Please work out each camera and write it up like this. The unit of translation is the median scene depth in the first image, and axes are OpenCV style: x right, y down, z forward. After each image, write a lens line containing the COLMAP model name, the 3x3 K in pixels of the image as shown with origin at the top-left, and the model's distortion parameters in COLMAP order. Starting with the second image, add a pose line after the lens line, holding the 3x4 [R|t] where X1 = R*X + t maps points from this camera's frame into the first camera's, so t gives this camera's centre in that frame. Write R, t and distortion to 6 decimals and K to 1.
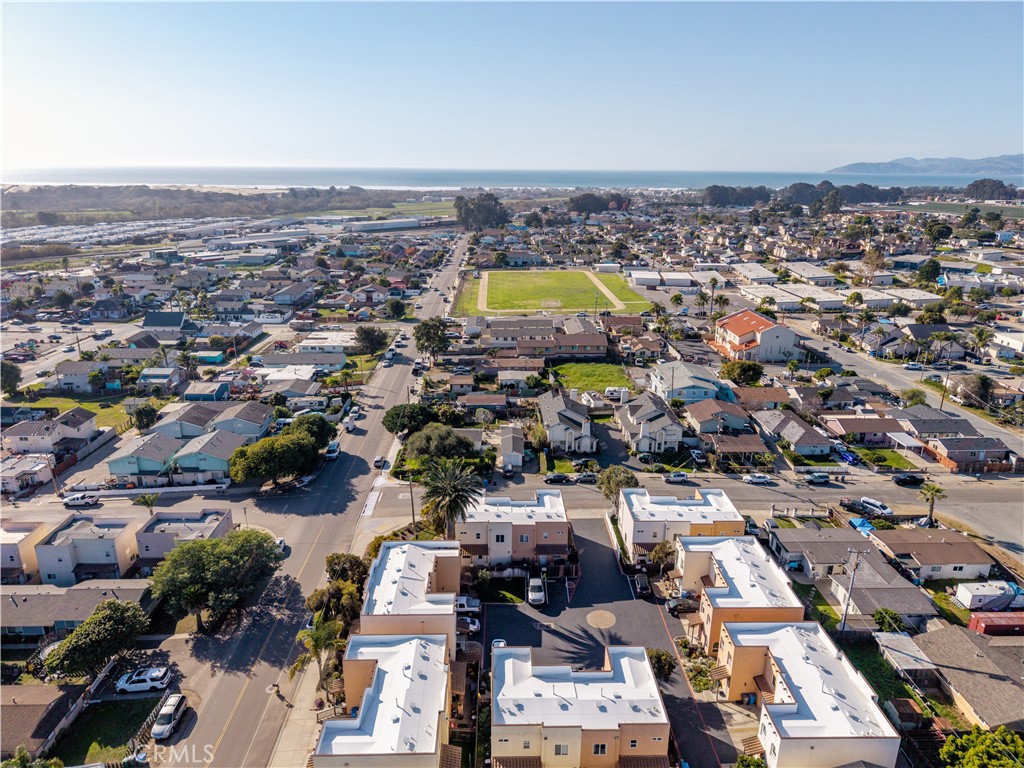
lens RADIAL K [[688.2, 0, 507.7], [0, 688.2, 387.4], [0, 0, 1]] dist [0.033276, -0.031236]
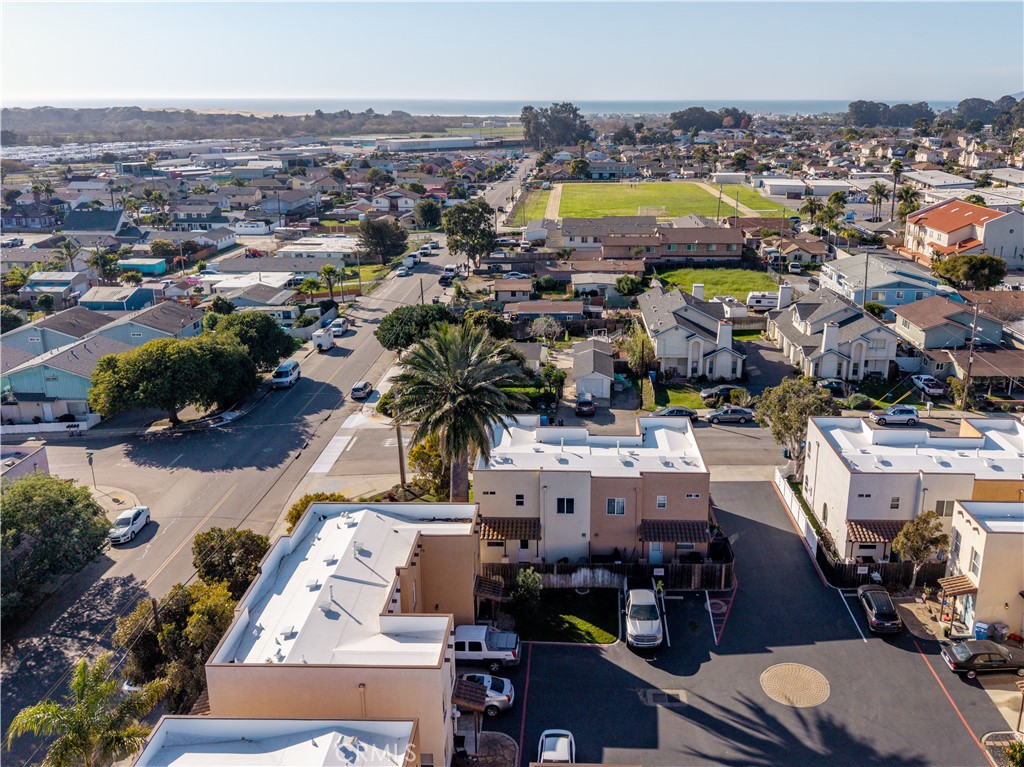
lens RADIAL K [[866.7, 0, 549.6], [0, 866.7, 348.3], [0, 0, 1]] dist [0.010537, 0.011678]
pose [[0.998928, 0.005550, -0.045954, 0.003429], [-0.006711, 0.999661, -0.025150, 0.089735], [0.045799, 0.025432, 0.998627, 0.285005]]
